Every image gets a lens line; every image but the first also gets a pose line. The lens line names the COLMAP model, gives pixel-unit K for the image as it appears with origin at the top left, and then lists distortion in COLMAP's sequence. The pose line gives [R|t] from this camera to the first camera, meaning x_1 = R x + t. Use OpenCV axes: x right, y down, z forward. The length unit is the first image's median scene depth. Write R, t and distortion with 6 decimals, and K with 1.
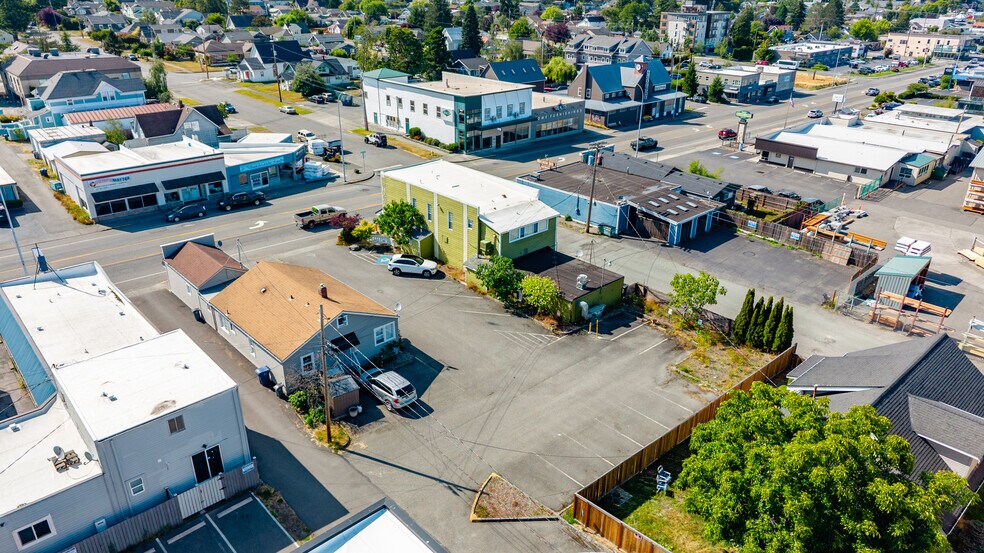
lens RADIAL K [[664.0, 0, 492.0], [0, 664.0, 276.5], [0, 0, 1]] dist [0.036912, -0.001919]
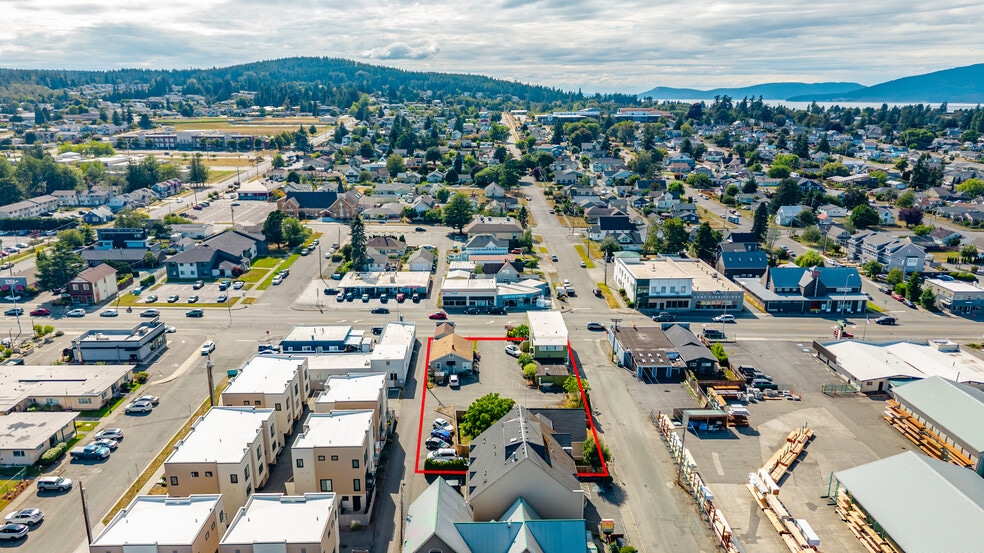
lens RADIAL K [[664.0, 0, 492.0], [0, 664.0, 276.5], [0, 0, 1]] dist [0.036912, -0.001919]
pose [[0.752614, 0.170166, -0.636094, 1.083462], [-0.267931, 0.961582, -0.059771, -0.092530], [0.601486, 0.215414, 0.769293, -0.801257]]
